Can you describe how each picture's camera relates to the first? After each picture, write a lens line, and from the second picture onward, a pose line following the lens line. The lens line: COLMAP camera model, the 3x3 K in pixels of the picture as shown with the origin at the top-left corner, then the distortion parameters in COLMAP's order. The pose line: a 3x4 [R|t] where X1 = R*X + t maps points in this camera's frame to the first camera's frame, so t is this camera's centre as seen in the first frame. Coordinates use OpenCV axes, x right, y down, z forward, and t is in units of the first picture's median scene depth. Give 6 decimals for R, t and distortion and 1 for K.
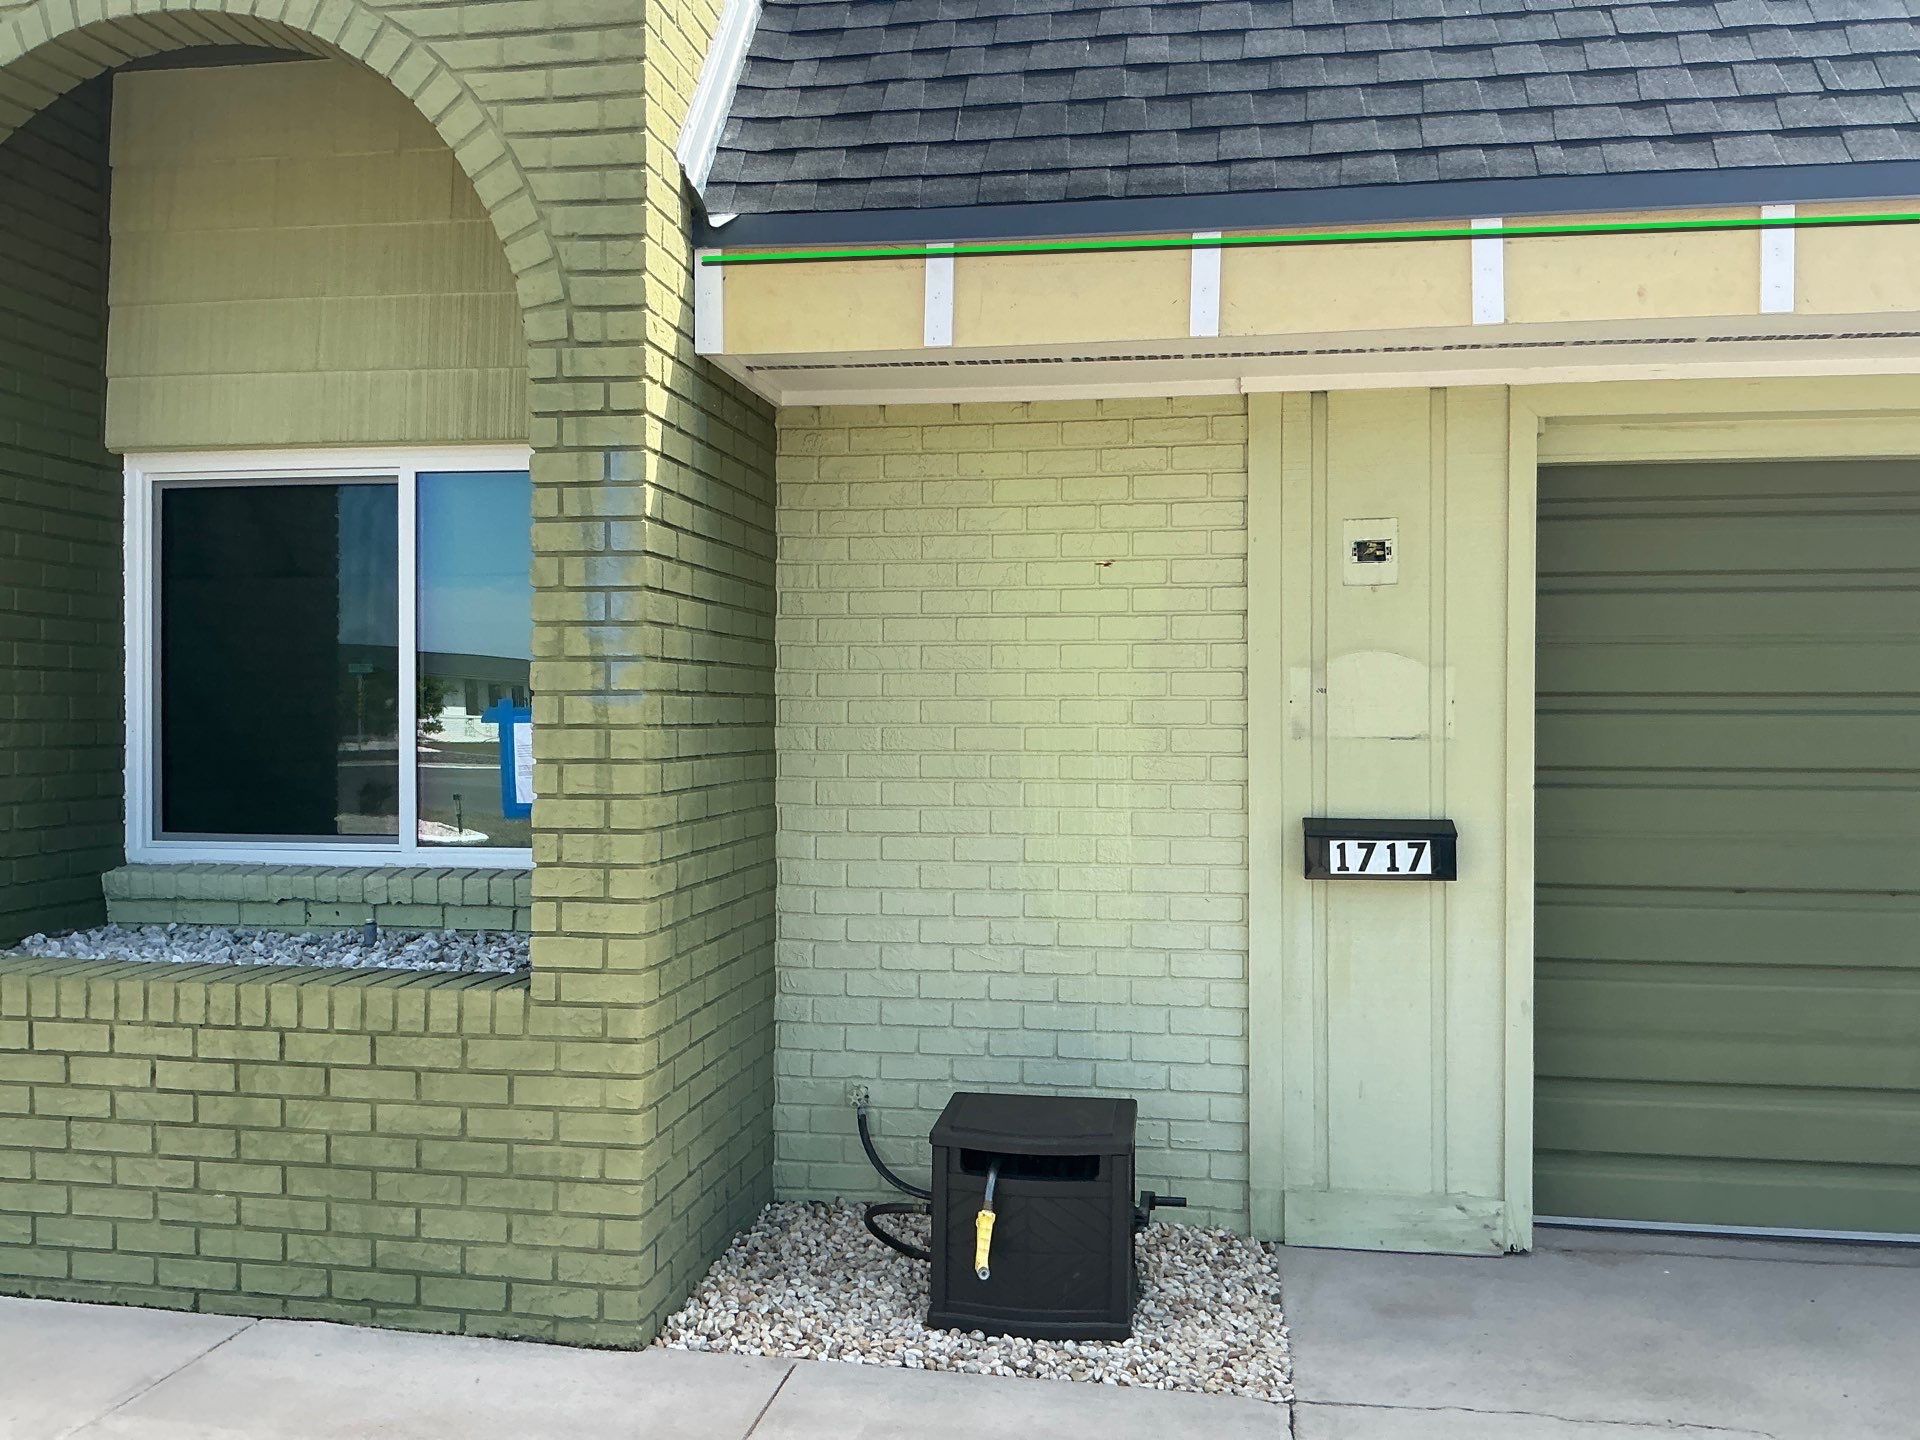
lens RADIAL K [[1562.0, 0, 967.6], [0, 1562.0, 716.4], [0, 0, 1]] dist [0.107271, -0.248847]
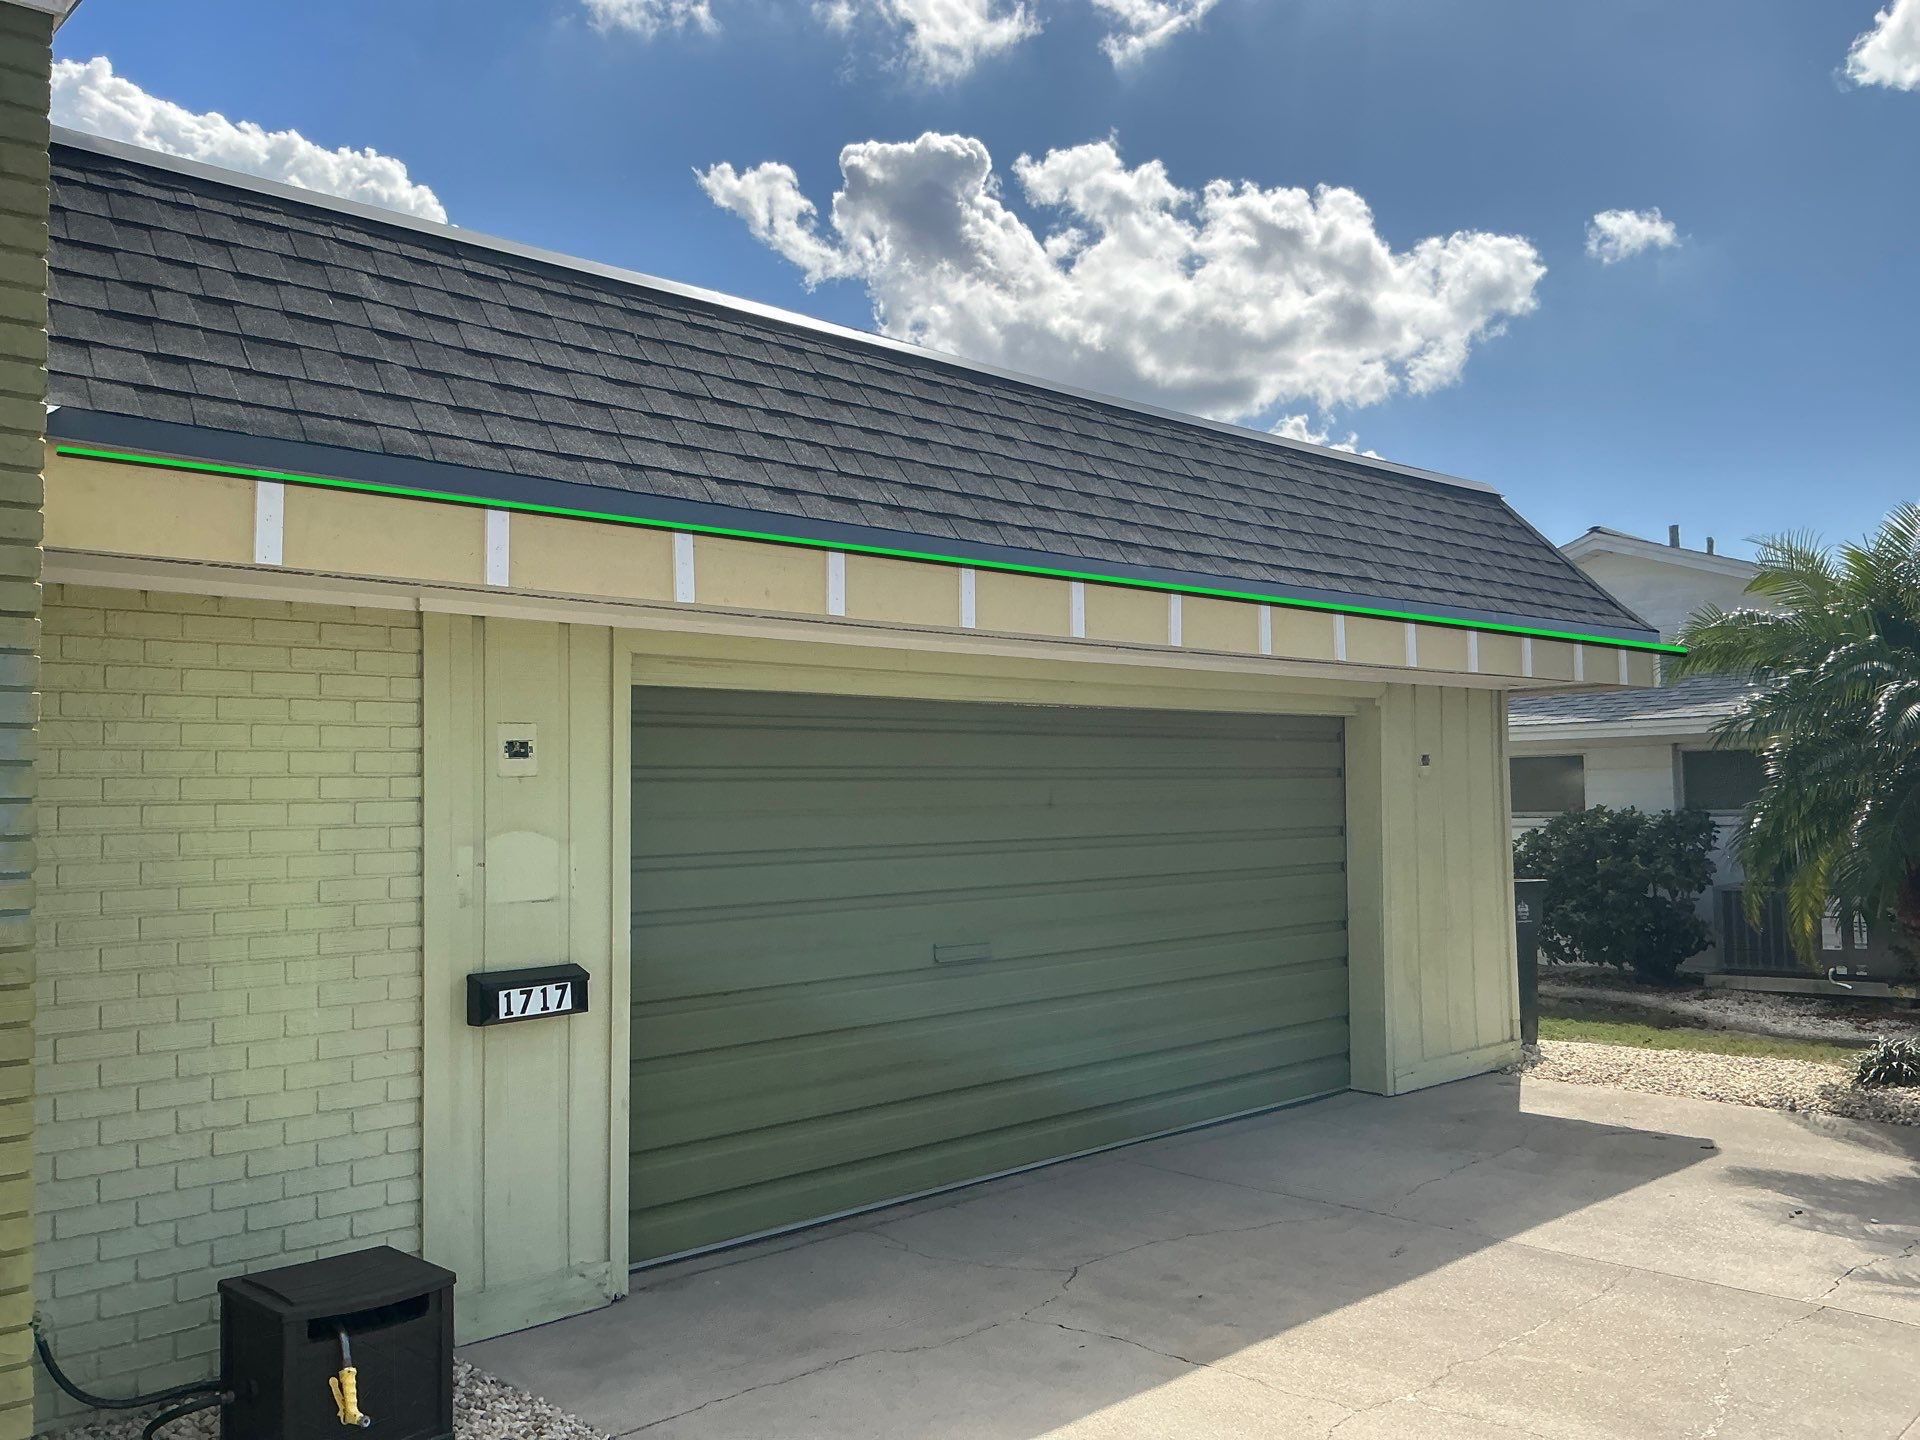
lens RADIAL K [[1562.0, 0, 967.6], [0, 1562.0, 716.4], [0, 0, 1]] dist [0.107271, -0.248847]
pose [[0.592563, 0.030847, 0.804933, -0.521619], [0.021515, 0.998304, -0.054096, -0.056394], [-0.805237, 0.049373, 0.590894, -0.009289]]
